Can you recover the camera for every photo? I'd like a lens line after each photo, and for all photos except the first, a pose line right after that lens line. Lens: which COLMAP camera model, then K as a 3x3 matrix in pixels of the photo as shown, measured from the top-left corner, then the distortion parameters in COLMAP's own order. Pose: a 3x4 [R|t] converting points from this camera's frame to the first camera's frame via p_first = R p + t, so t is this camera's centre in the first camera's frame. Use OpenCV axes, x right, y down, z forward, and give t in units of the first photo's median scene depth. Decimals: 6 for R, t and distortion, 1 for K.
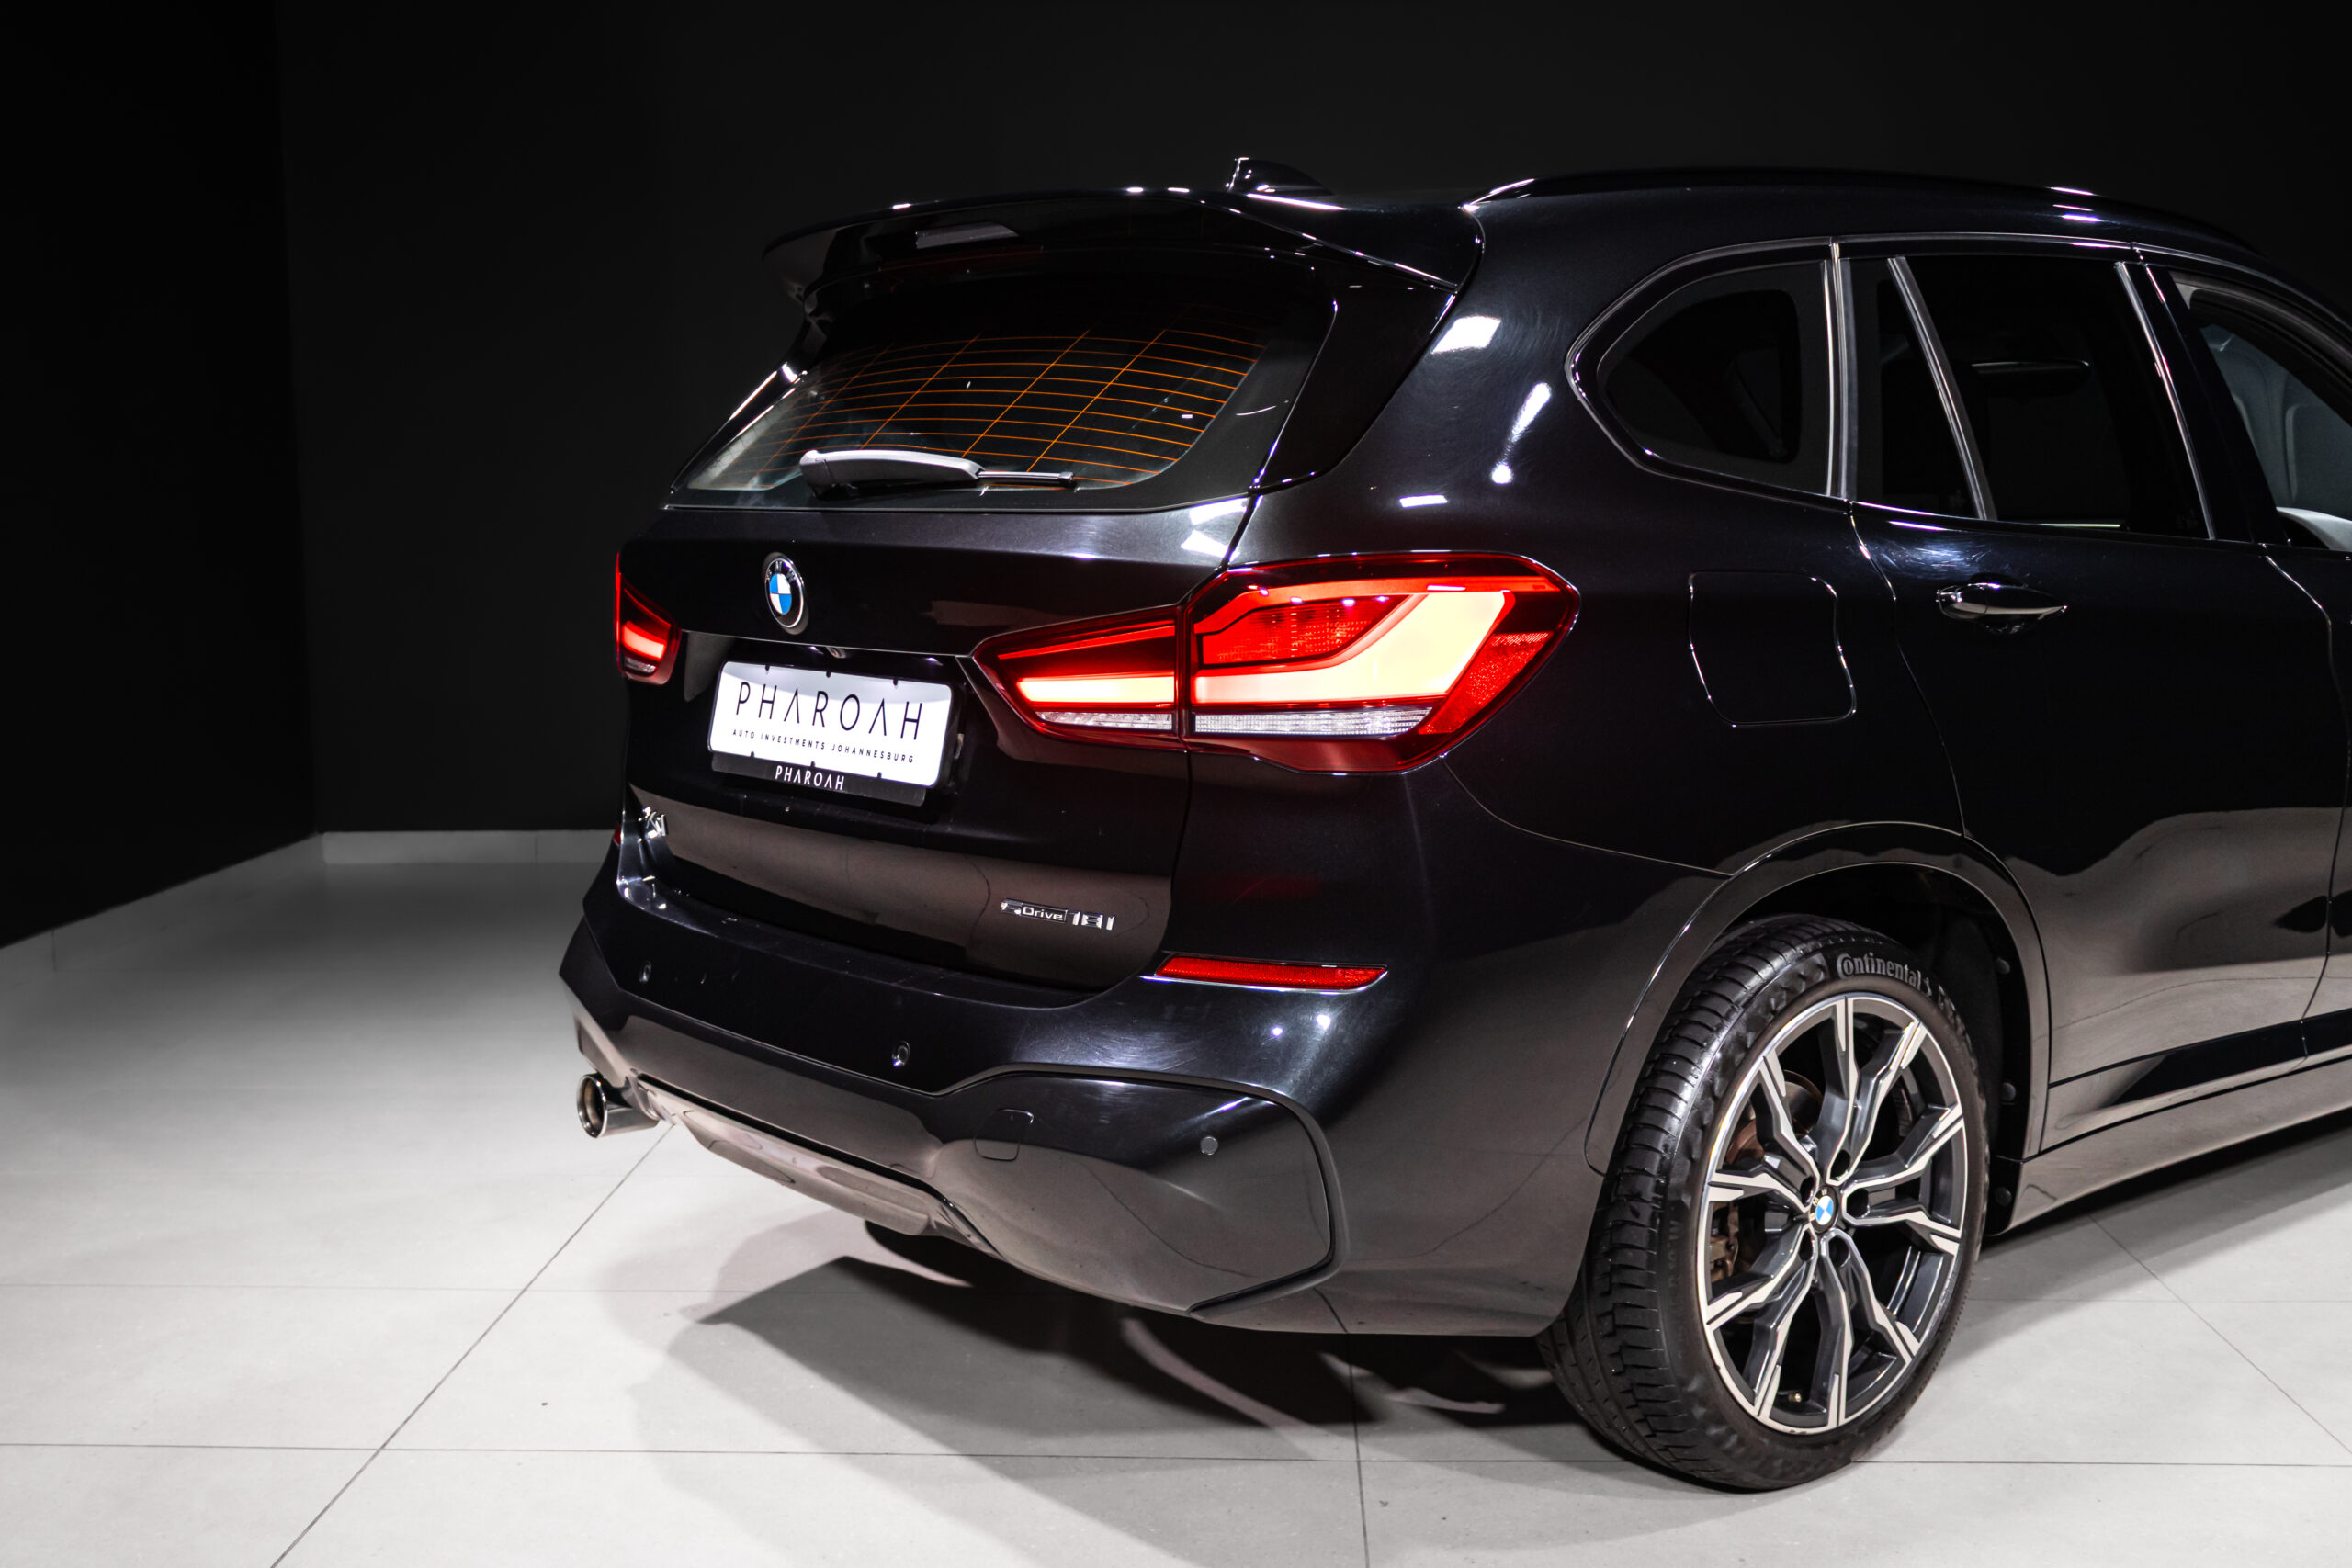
lens RADIAL K [[2539.6, 0, 1174.9], [0, 2539.6, 798.4], [0, 0, 1]] dist [-0.026868, 0.028770]
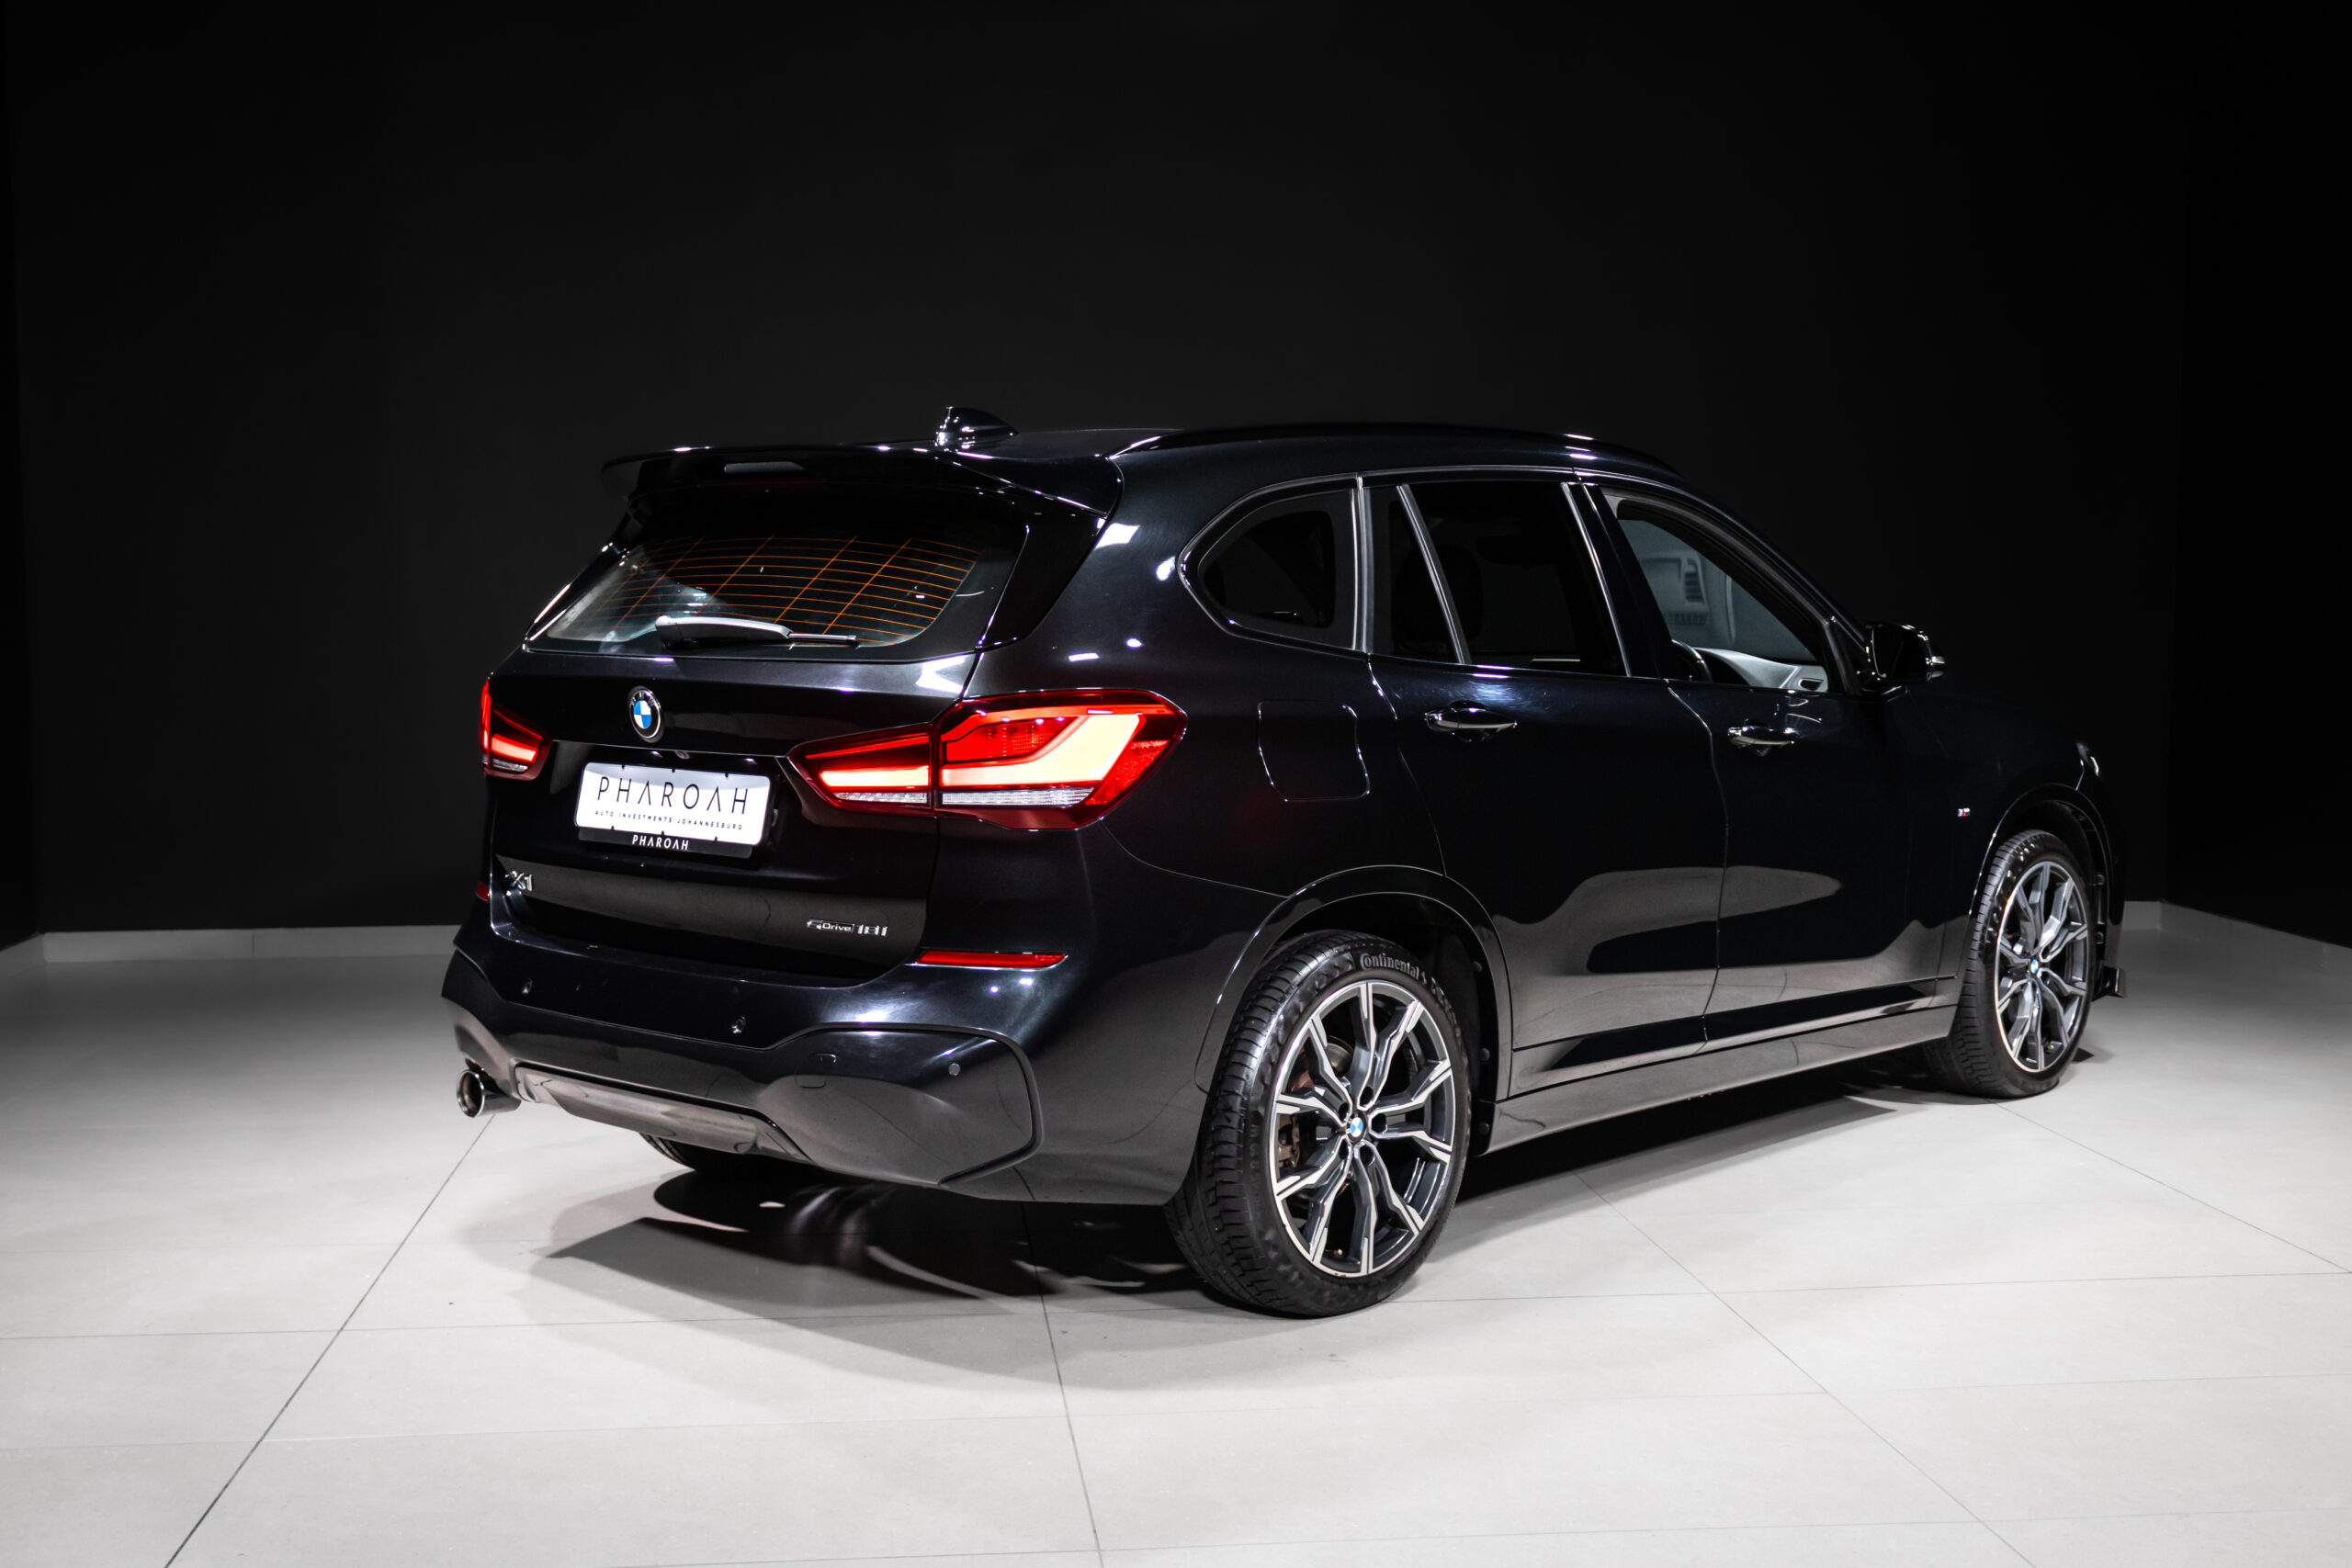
lens RADIAL K [[2758.7, 0, 1176.0], [0, 2758.7, 784.0], [0, 0, 1]] dist [-0.012766, 0.054609]
pose [[0.989793, -0.003304, 0.142476, -0.079791], [0.010848, 0.998577, -0.052207, 0.044824], [-0.142101, 0.053220, 0.988420, -0.604219]]
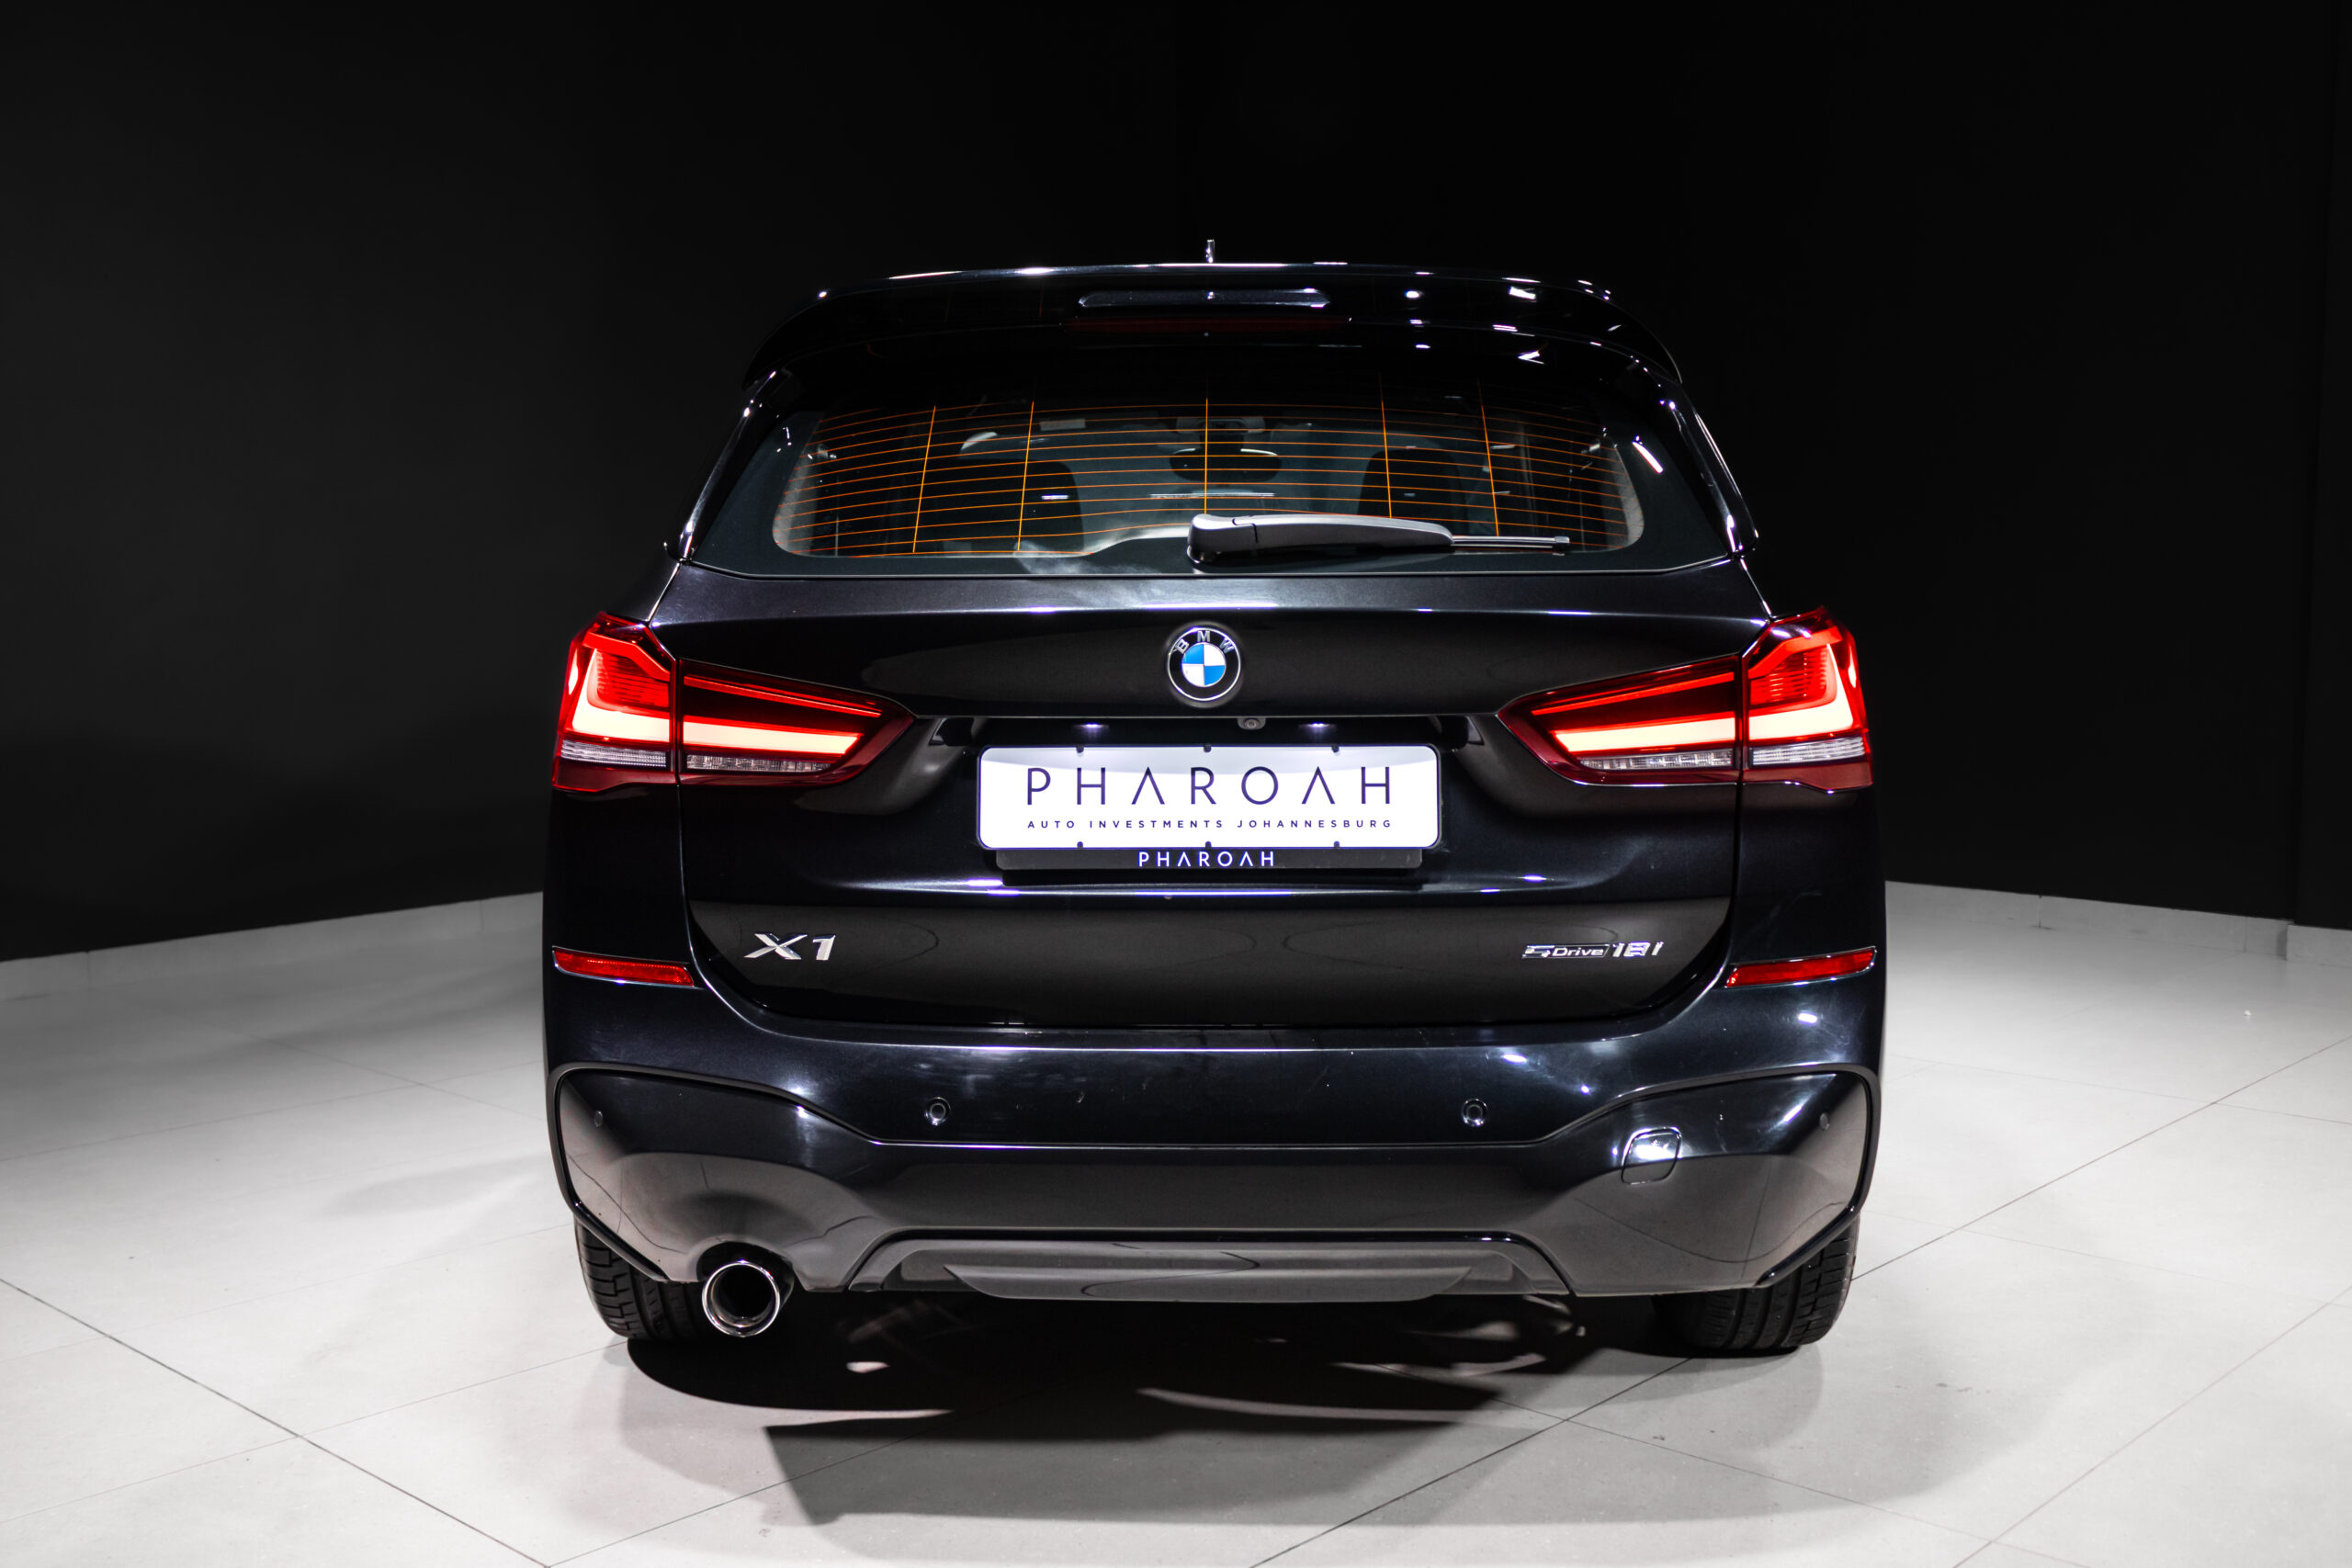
lens RADIAL K [[2390.0, 0, 1176.0], [0, 2390.0, 784.0], [0, 0, 1]] dist [-0.035474, 0.042641]
pose [[0.654391, -0.071730, 0.752746, -0.845787], [0.099278, 0.995023, 0.008511, -0.046139], [-0.749611, 0.069161, 0.658256, 0.433487]]
